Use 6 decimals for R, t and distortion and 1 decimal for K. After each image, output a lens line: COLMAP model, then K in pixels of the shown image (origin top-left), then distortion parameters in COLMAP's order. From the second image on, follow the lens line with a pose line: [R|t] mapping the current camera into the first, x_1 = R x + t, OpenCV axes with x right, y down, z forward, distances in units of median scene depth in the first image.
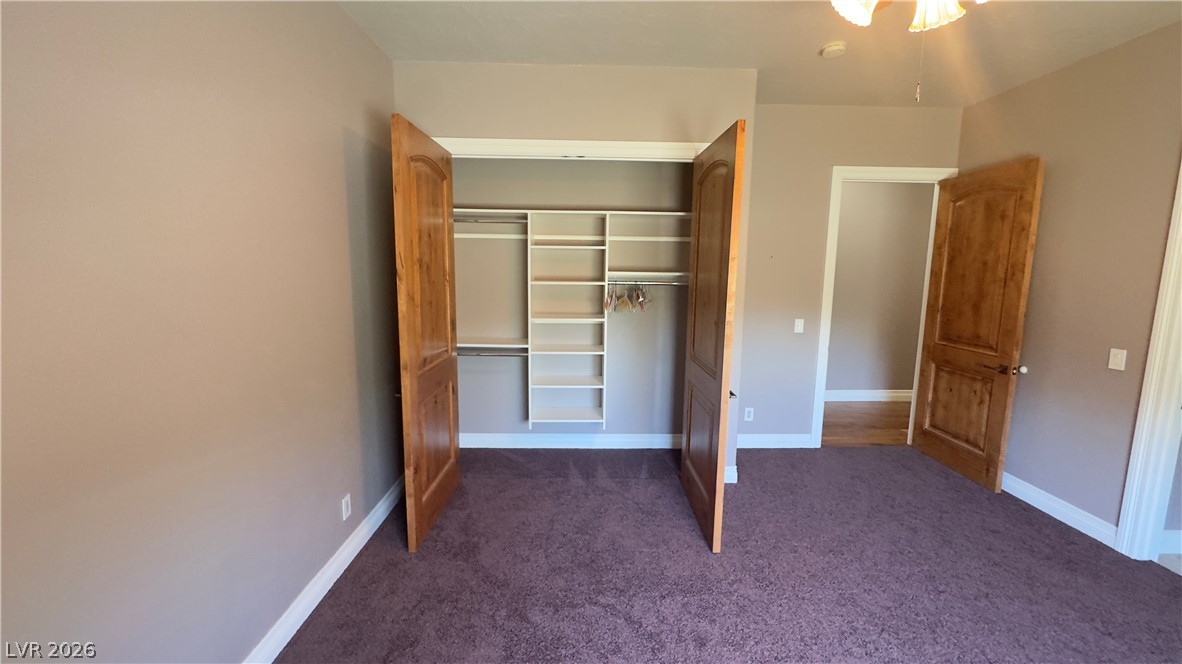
lens RADIAL K [[472.6, 0, 590.5], [0, 472.6, 329.8], [0, 0, 1]] dist [-0.000599, -0.000075]
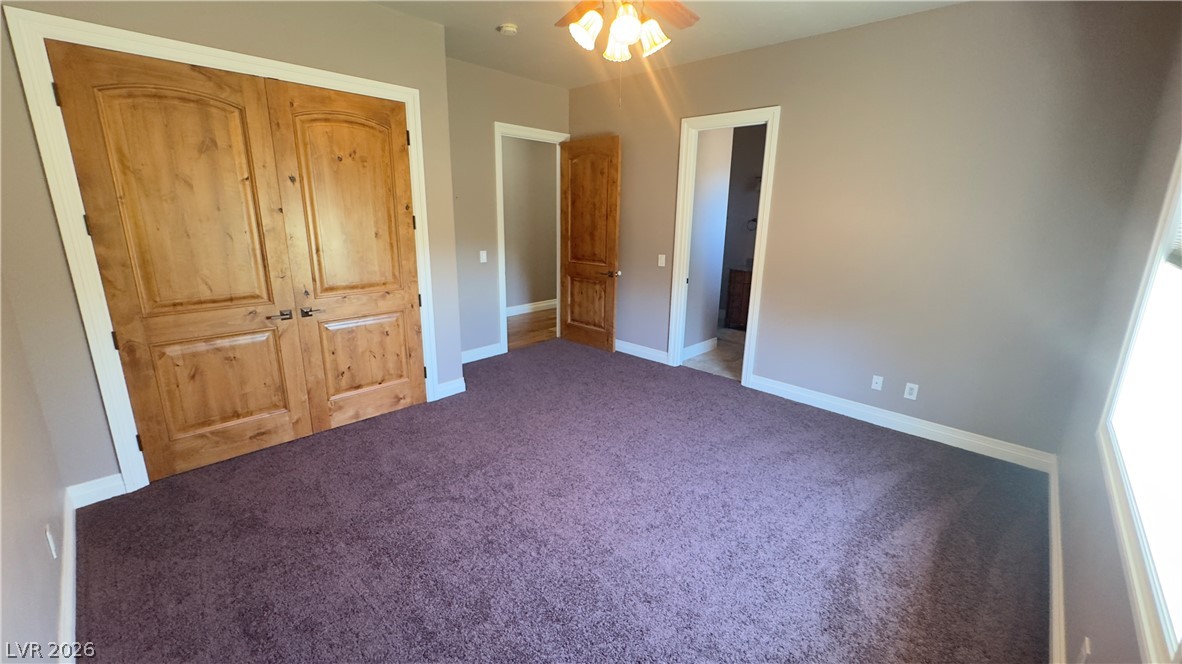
lens RADIAL K [[472.6, 0, 590.5], [0, 472.6, 329.8], [0, 0, 1]] dist [-0.000599, -0.000075]
pose [[0.702393, -0.176408, 0.689582, -0.263675], [0.090002, 0.983037, 0.159806, 0.008299], [-0.706076, -0.050183, 0.706355, -0.062755]]
